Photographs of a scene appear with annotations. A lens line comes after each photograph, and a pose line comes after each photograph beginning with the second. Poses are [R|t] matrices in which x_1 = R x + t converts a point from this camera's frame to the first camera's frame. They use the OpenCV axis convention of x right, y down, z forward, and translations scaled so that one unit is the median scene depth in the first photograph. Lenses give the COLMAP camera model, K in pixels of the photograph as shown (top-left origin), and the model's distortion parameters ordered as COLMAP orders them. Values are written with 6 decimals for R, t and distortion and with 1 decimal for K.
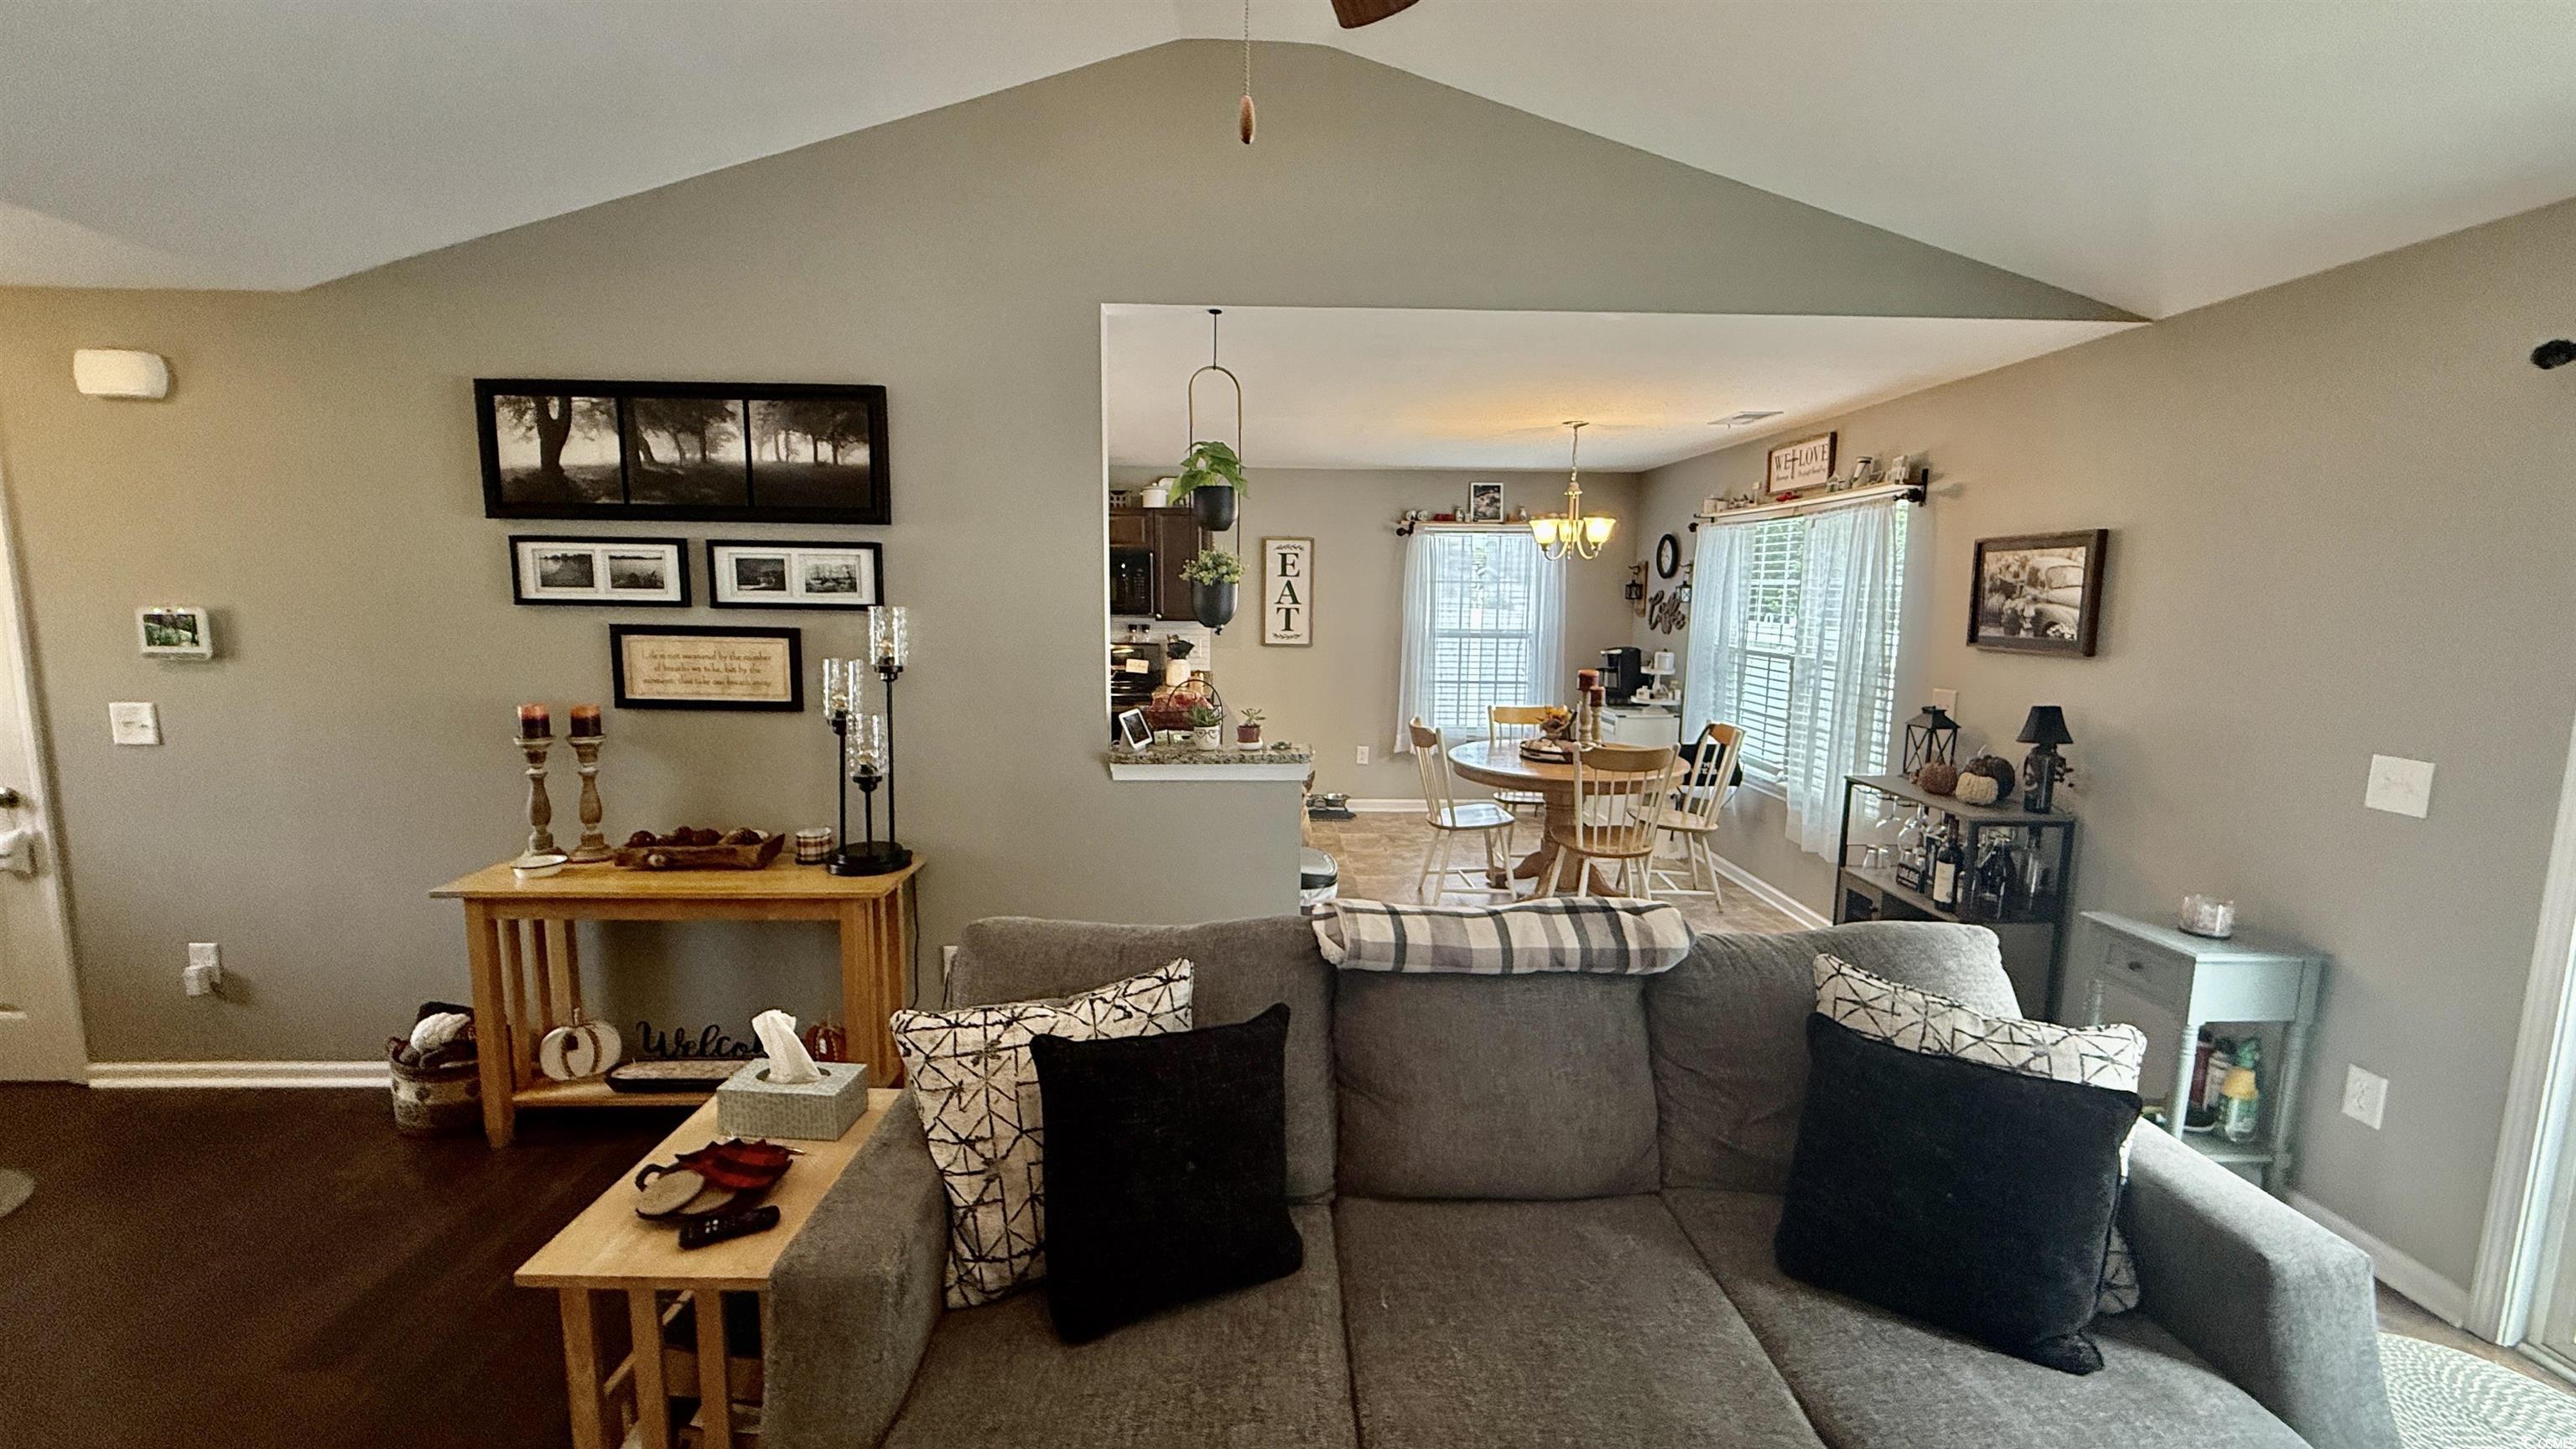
lens RADIAL K [[1025.5, 0, 1284.9], [0, 1025.5, 722.9], [0, 0, 1]] dist [0.001244, -0.000595]
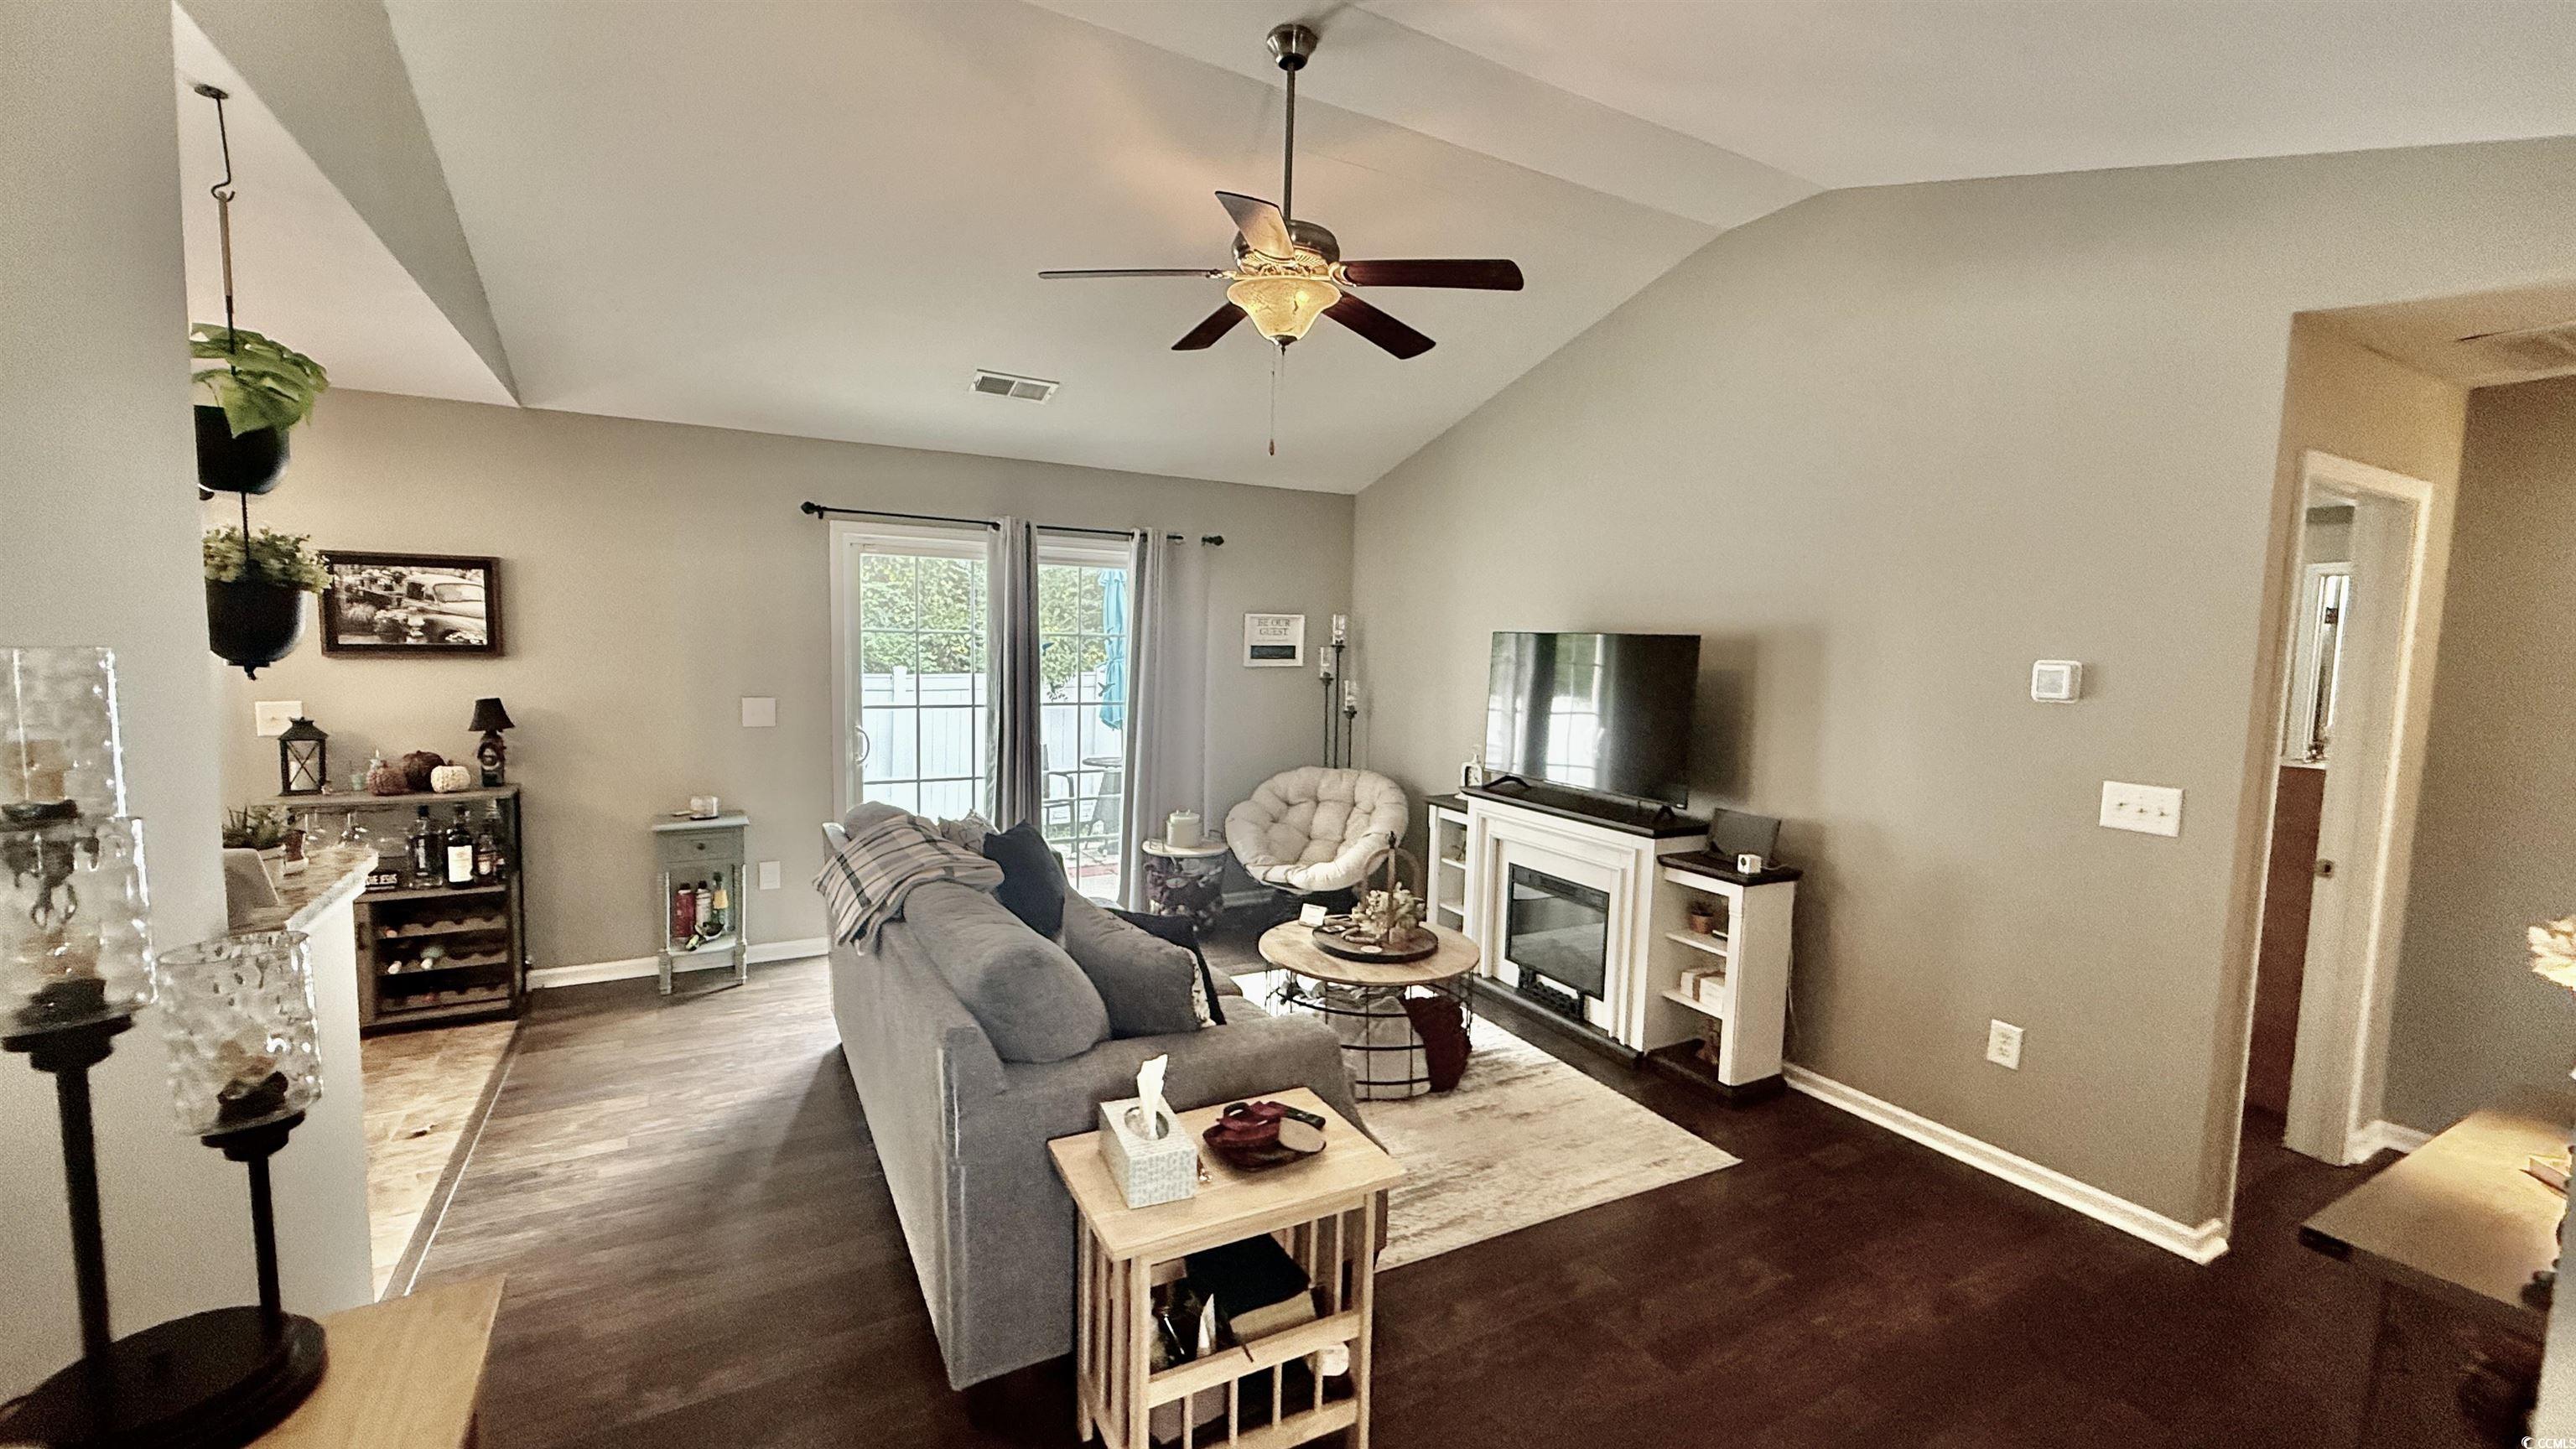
lens RADIAL K [[1025.5, 0, 1283.8], [0, 1025.5, 724.1], [0, 0, 1]] dist [0.001244, -0.000595]
pose [[-0.461028, -0.097031, 0.882065, -0.853388], [0.086361, 0.984379, 0.153424, -0.102006], [-0.883173, 0.146909, -0.445447, 0.782413]]
